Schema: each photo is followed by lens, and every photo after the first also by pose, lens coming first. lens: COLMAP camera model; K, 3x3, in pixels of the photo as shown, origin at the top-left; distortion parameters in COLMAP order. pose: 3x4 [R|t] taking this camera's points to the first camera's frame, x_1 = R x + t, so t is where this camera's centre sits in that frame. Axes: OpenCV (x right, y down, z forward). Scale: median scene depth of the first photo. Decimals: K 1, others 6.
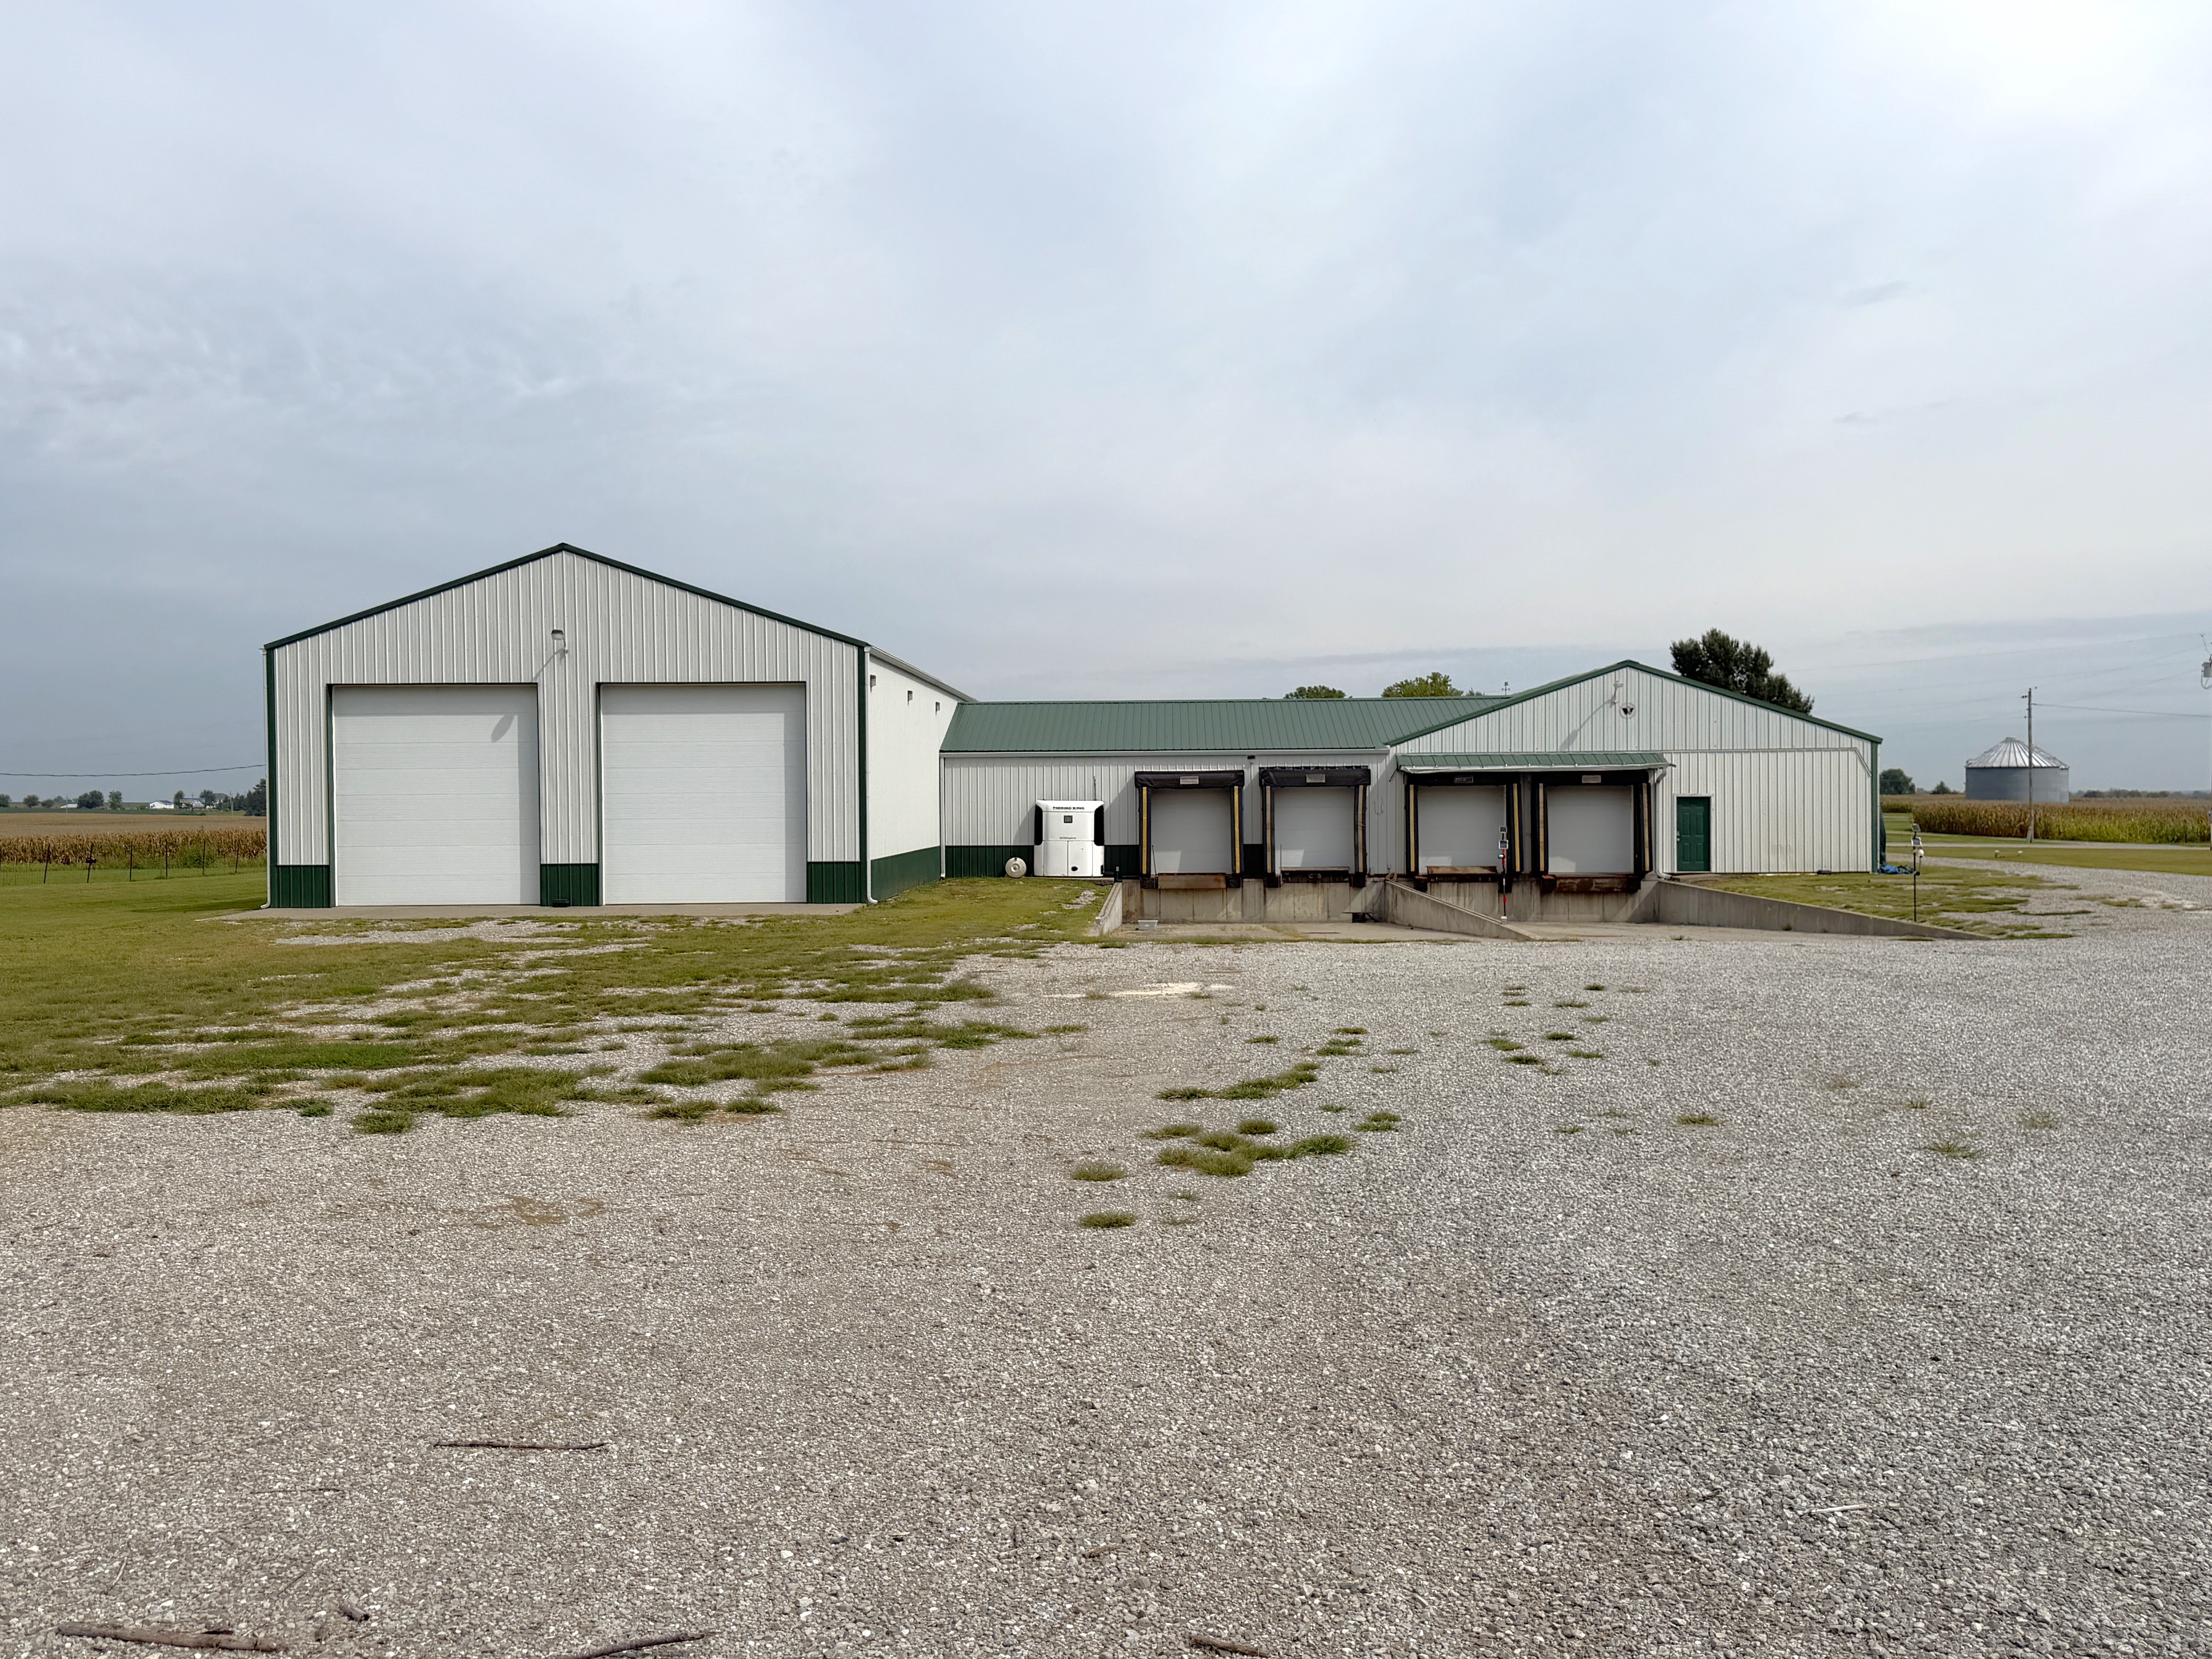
lens RADIAL K [[1869.6, 0, 1050.6], [0, 1869.6, 851.0], [0, 0, 1]] dist [0.030468, -0.040465]
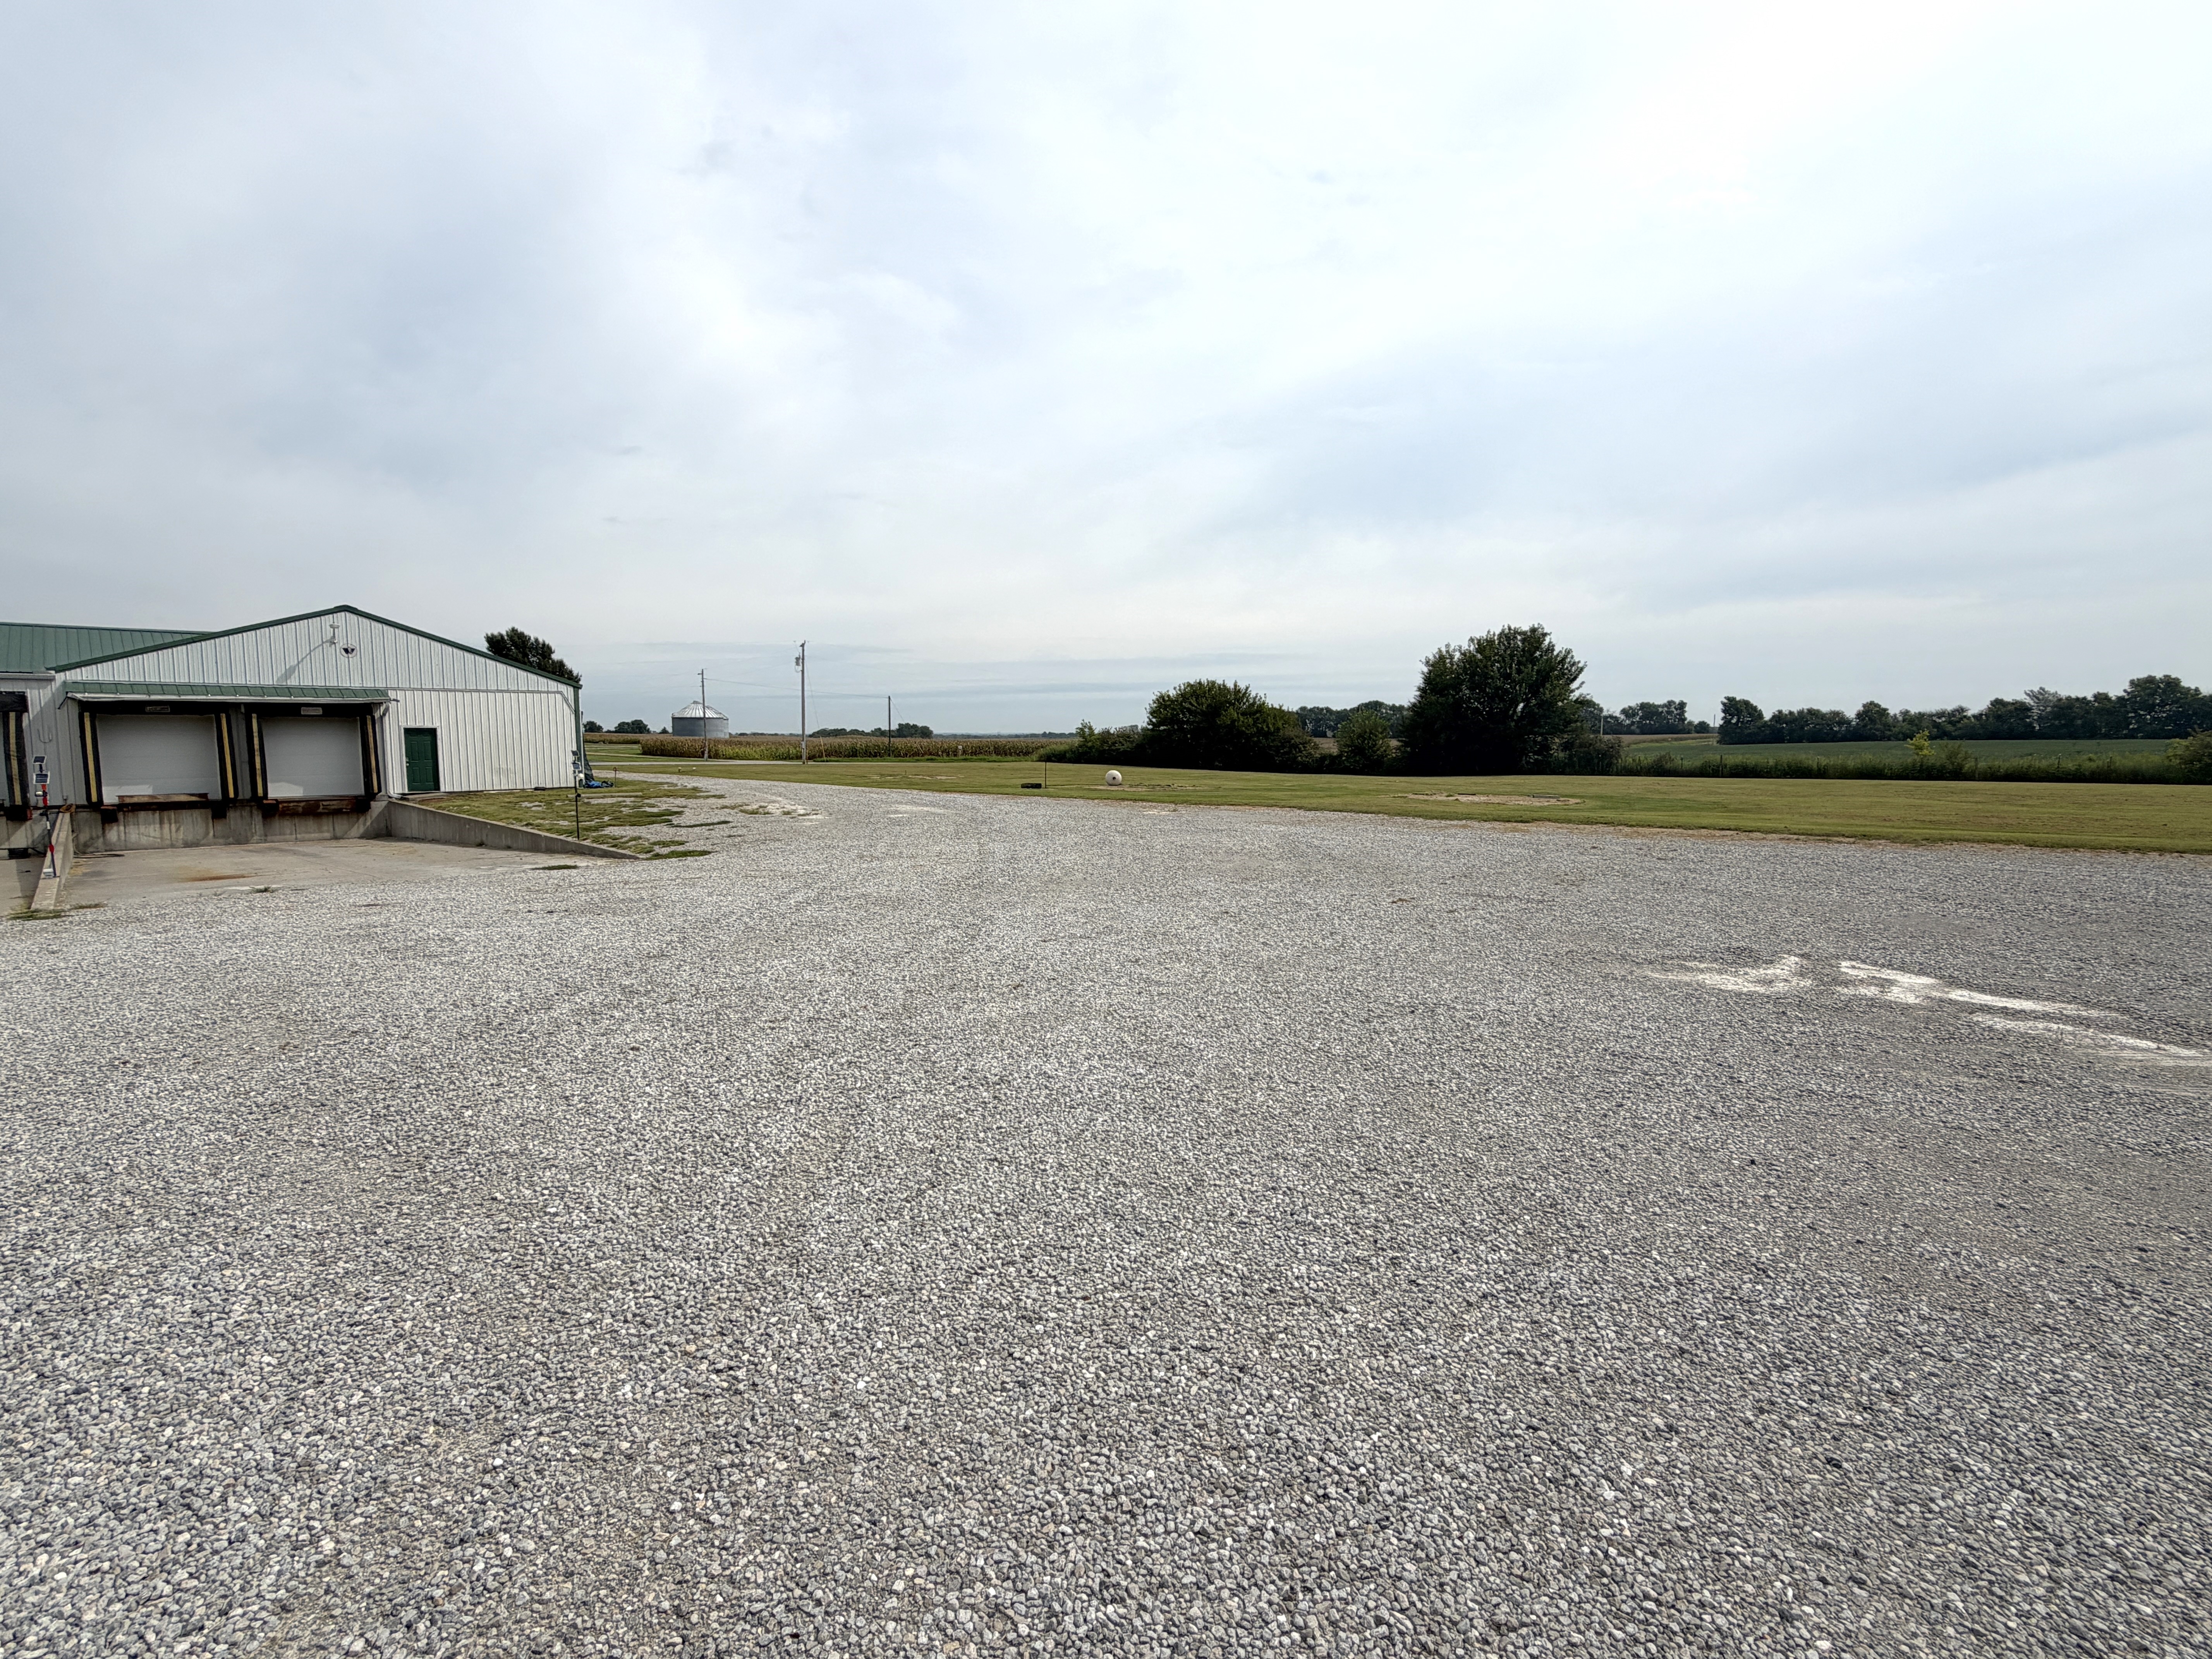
lens RADIAL K [[1043.5, 0, 1108.2], [0, 1043.5, 827.2], [0, 0, 1]] dist [-0.001642, 0.000879]
pose [[0.666448, -0.061722, 0.742992, 0.140552], [0.018302, 0.997621, 0.066458, -0.002489], [-0.745327, -0.030692, 0.665992, 0.241133]]
